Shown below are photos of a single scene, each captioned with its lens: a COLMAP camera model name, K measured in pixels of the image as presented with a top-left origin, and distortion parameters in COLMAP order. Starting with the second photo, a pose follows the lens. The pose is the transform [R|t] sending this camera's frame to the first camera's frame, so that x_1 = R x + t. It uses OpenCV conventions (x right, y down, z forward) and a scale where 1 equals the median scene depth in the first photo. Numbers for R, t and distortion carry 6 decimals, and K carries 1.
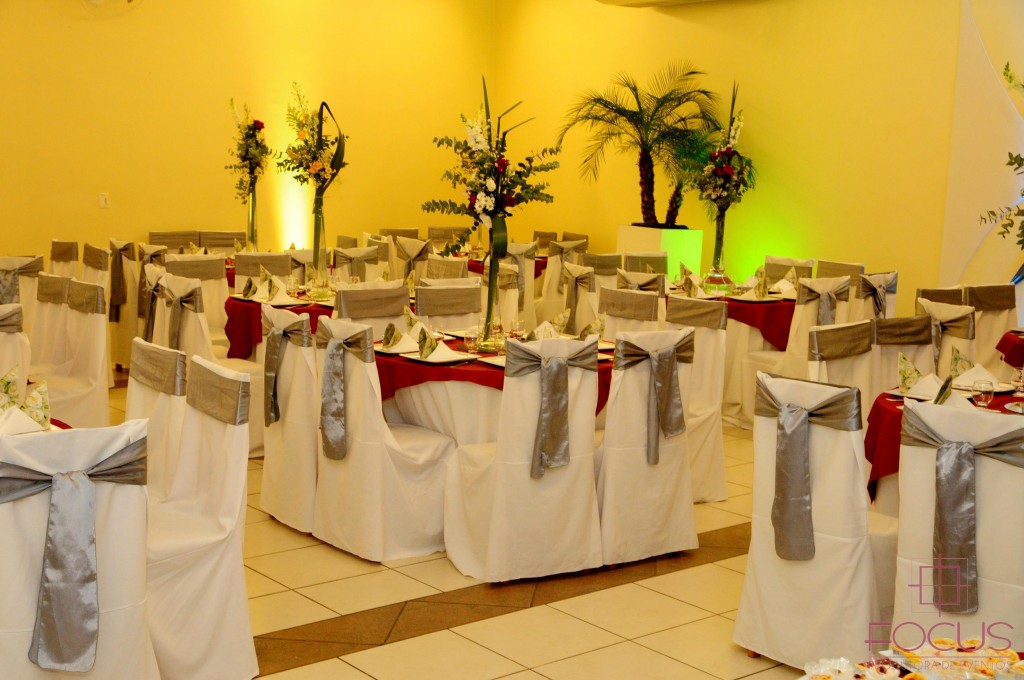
lens RADIAL K [[1402.8, 0, 512.5], [0, 1402.8, 342.4], [0, 0, 1]] dist [0.038104, 0.000000]
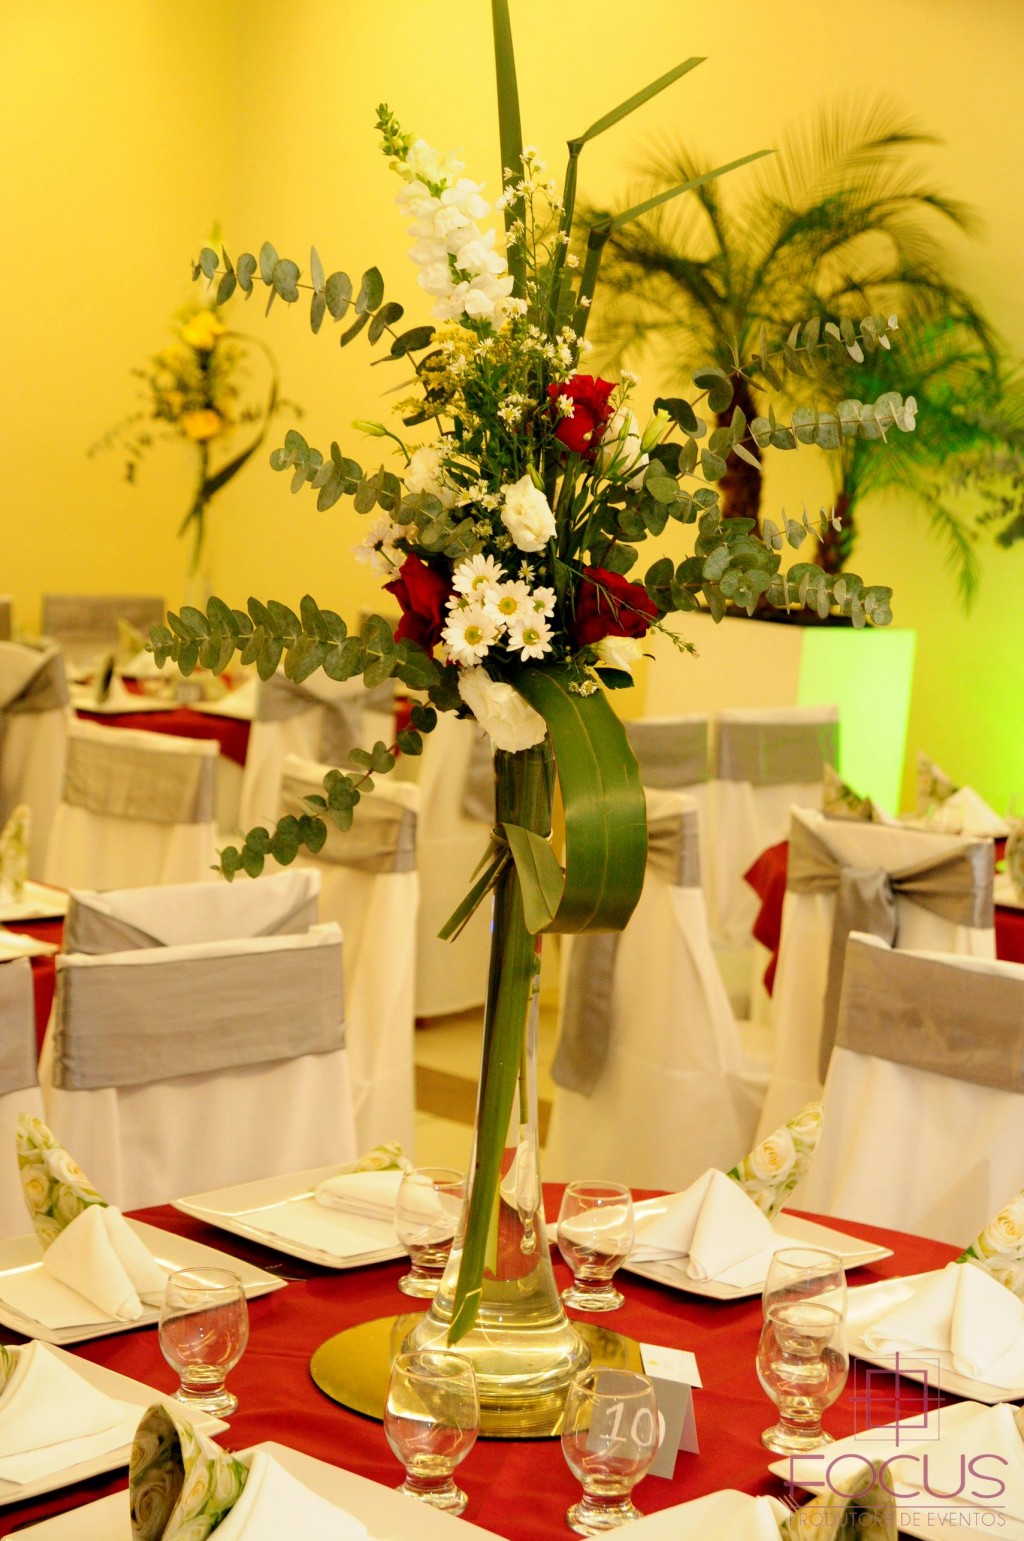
lens RADIAL K [[2920.1, 0, 512.6], [0, 2920.1, 767.6], [0, 0, 1]] dist [0.101799, 0.000000]
pose [[0.993414, 0.009039, 0.114225, -0.058745], [-0.008080, 0.999928, -0.008852, -0.074742], [-0.114297, 0.007870, 0.993415, 0.612605]]
